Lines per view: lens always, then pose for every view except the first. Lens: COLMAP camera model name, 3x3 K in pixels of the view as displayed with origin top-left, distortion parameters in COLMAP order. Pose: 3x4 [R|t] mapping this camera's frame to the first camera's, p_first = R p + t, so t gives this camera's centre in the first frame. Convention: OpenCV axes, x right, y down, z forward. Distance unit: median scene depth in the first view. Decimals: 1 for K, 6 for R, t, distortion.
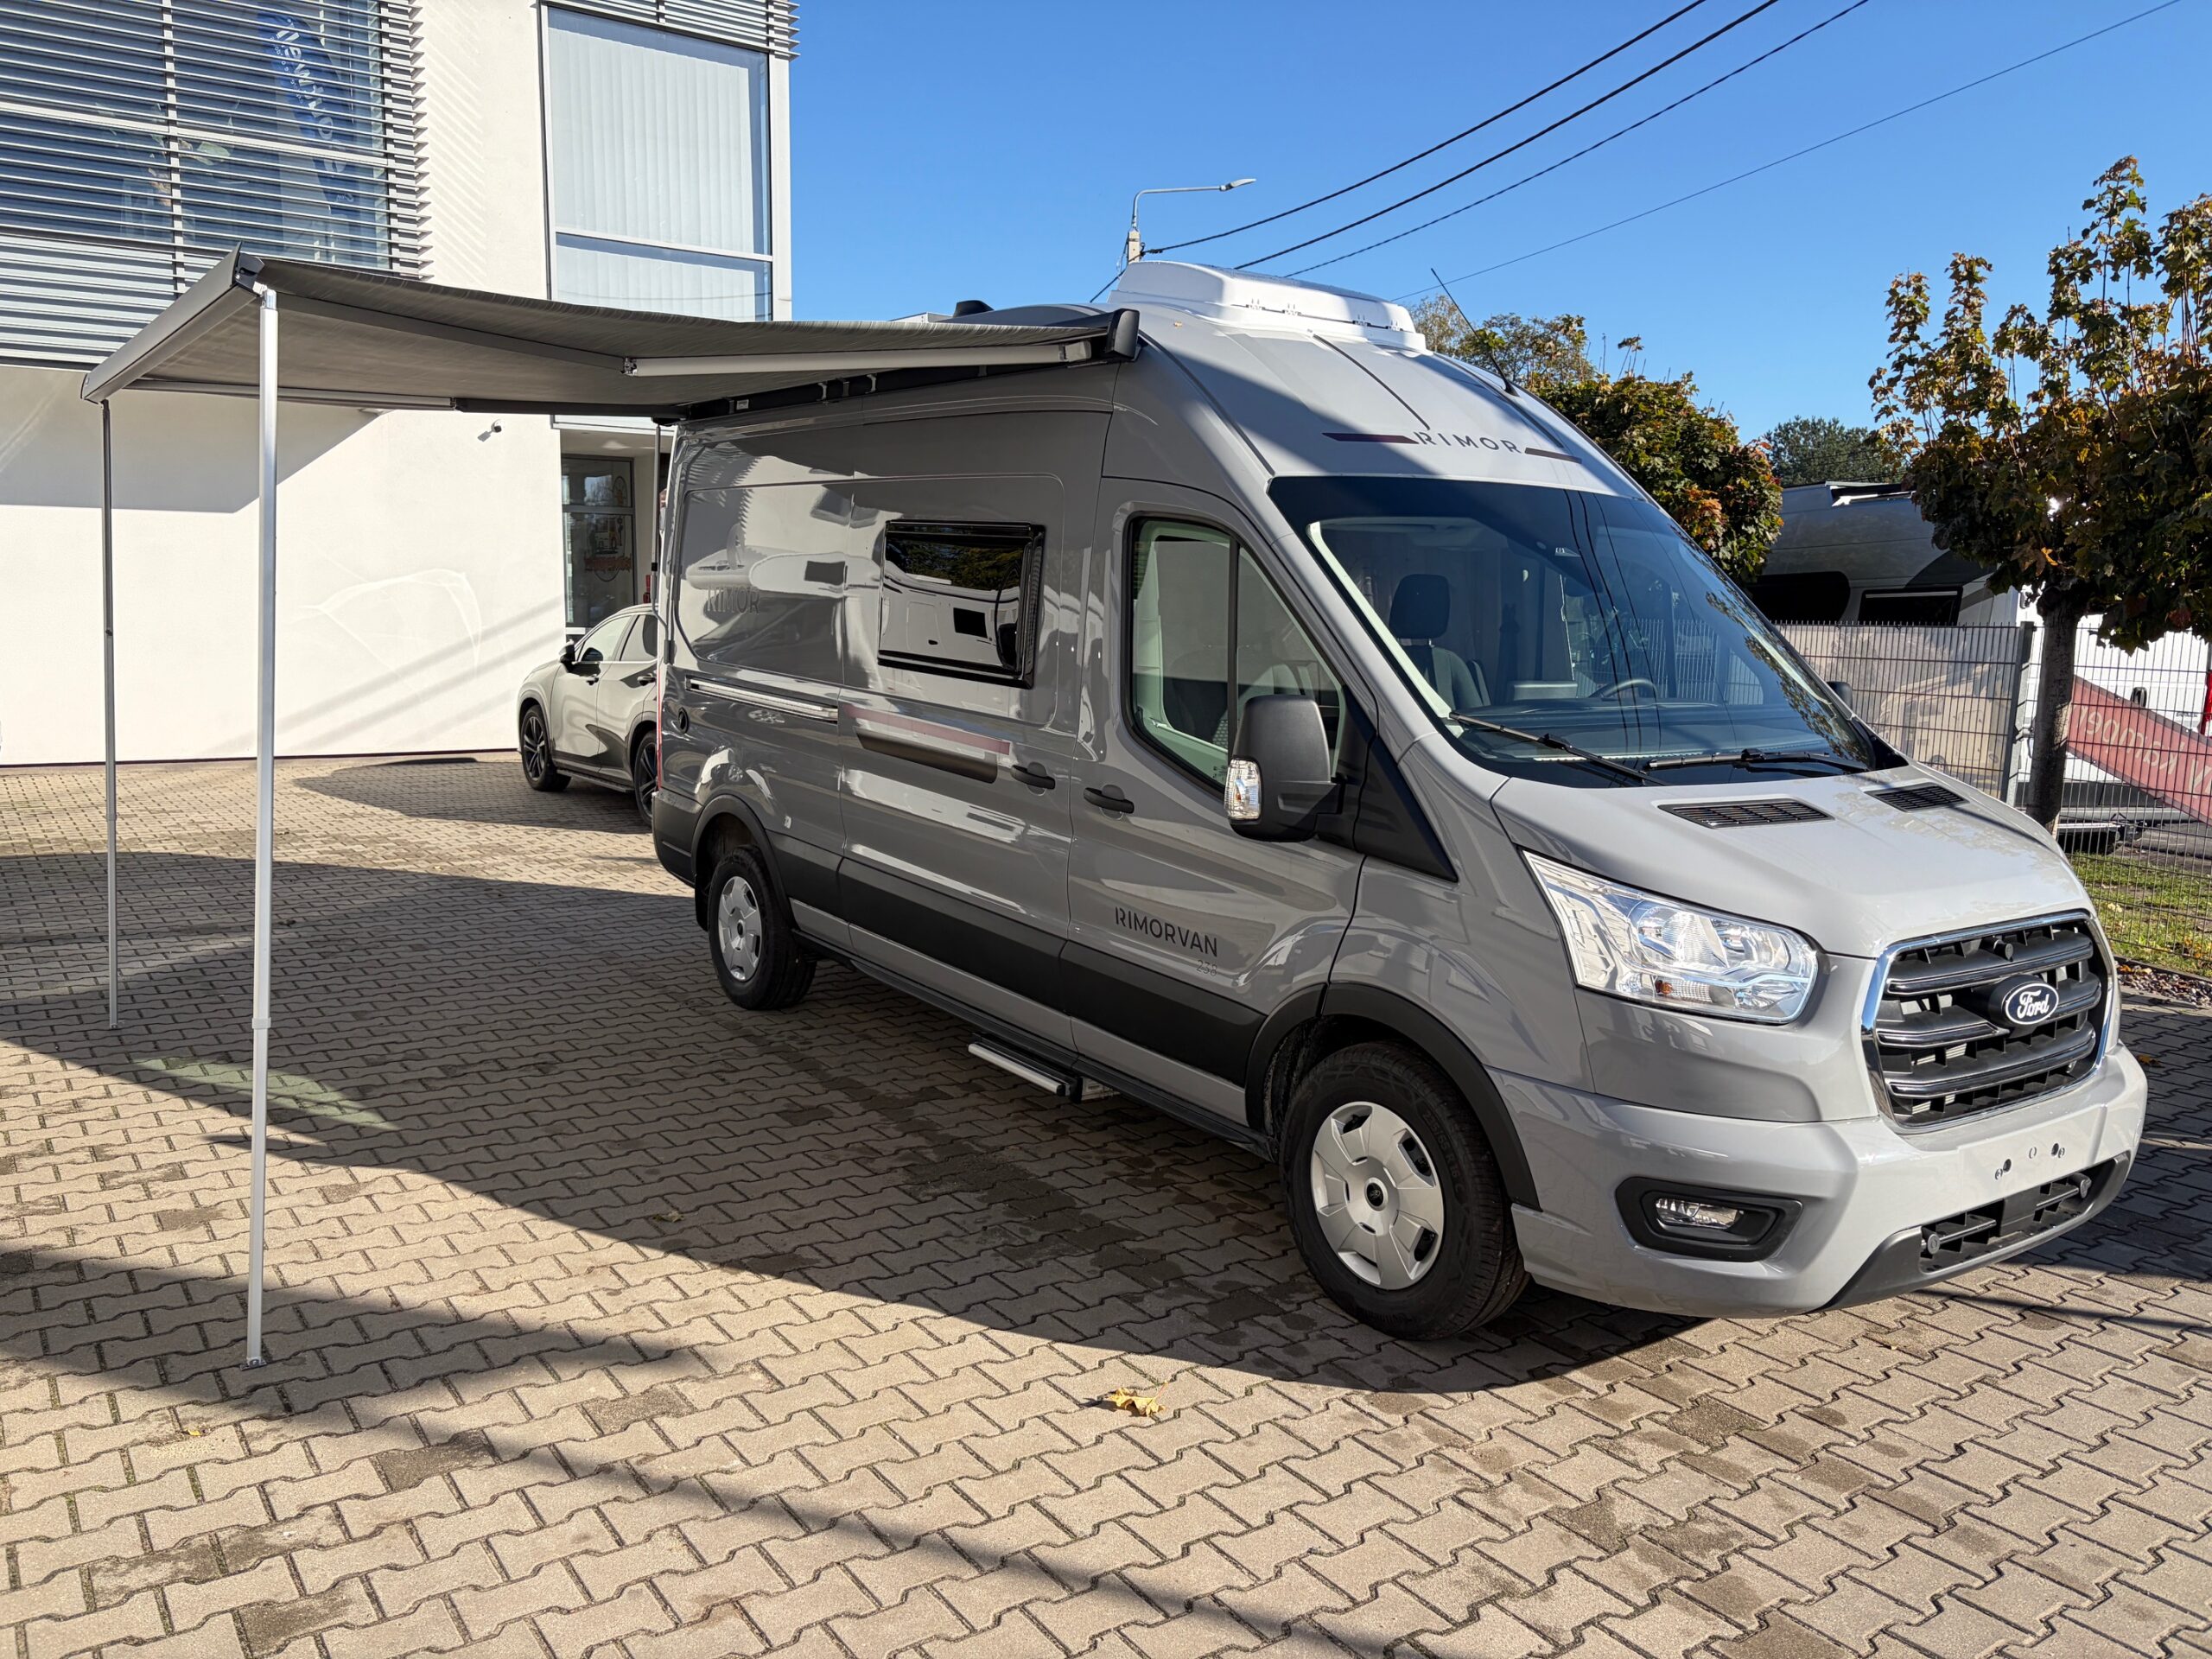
lens RADIAL K [[1682.3, 0, 1097.4], [0, 1682.3, 818.5], [0, 0, 1]] dist [0.043206, -0.043497]
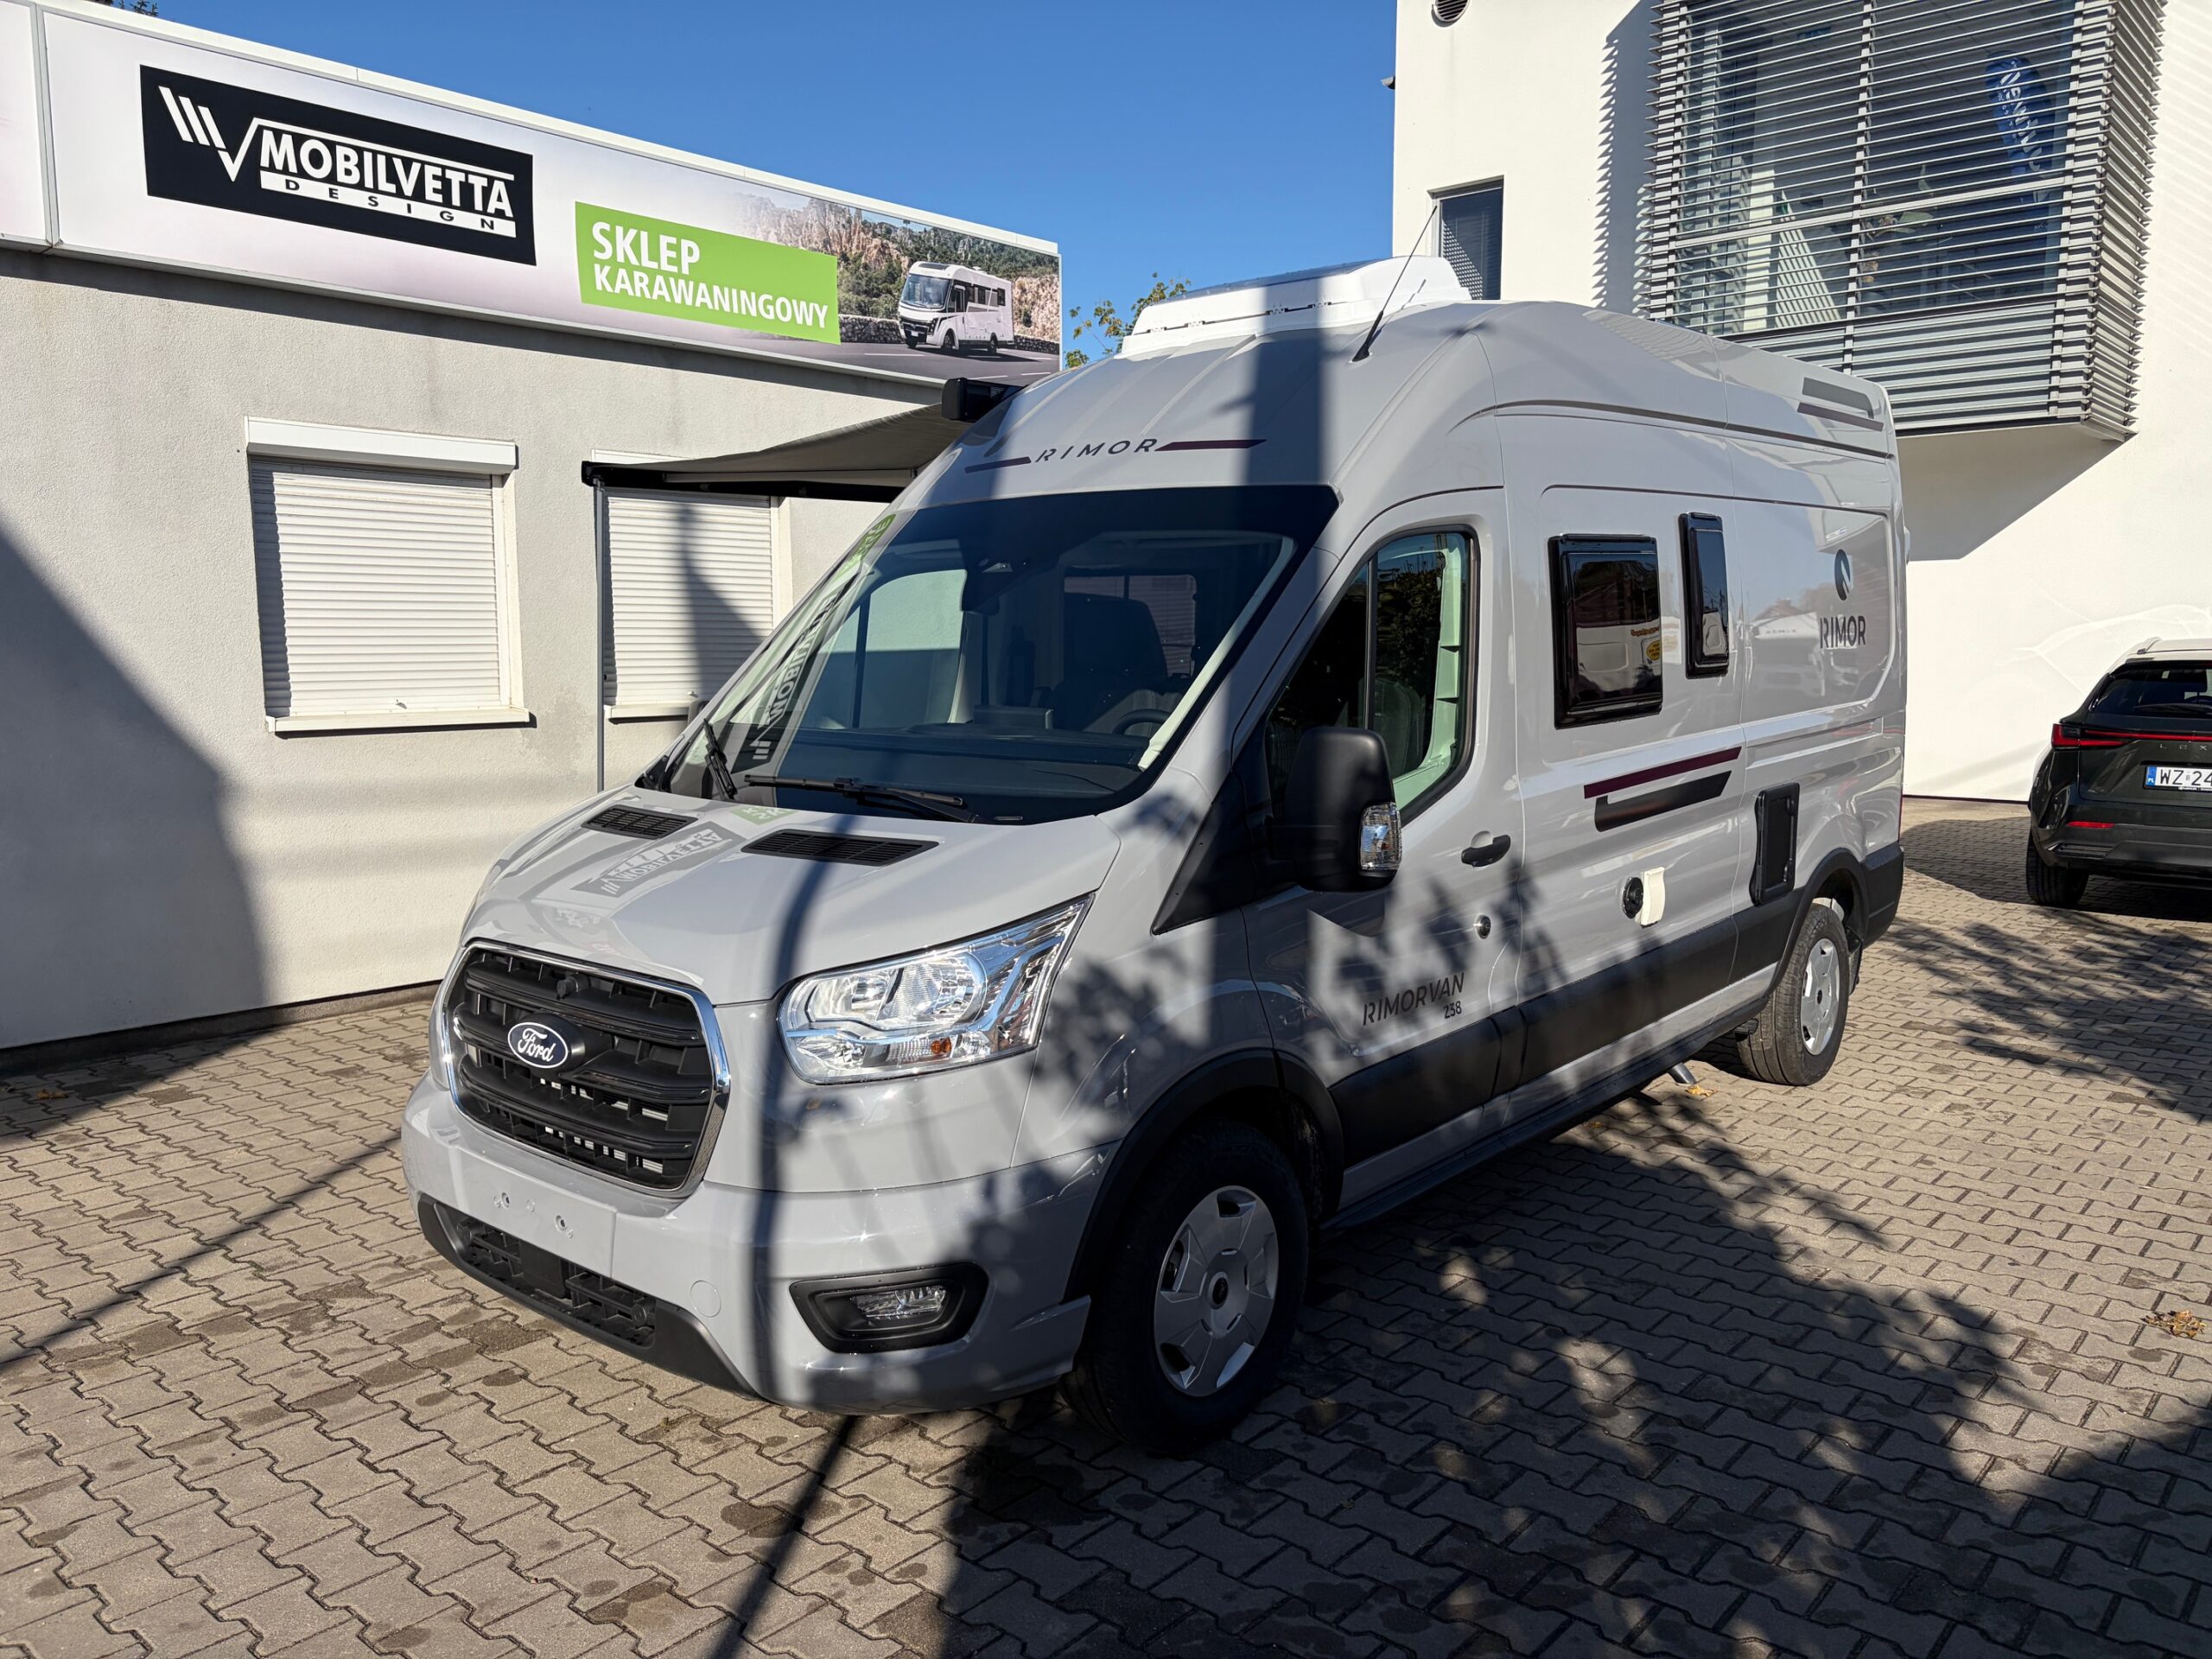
lens RADIAL K [[1682.3, 0, 1107.3], [0, 1682.3, 824.6], [0, 0, 1]] dist [0.043206, -0.043497]
pose [[0.245327, 0.095866, -0.964689, 1.343490], [-0.121245, 0.990320, 0.067579, -0.098690], [0.961829, 0.100384, 0.254576, 0.937032]]
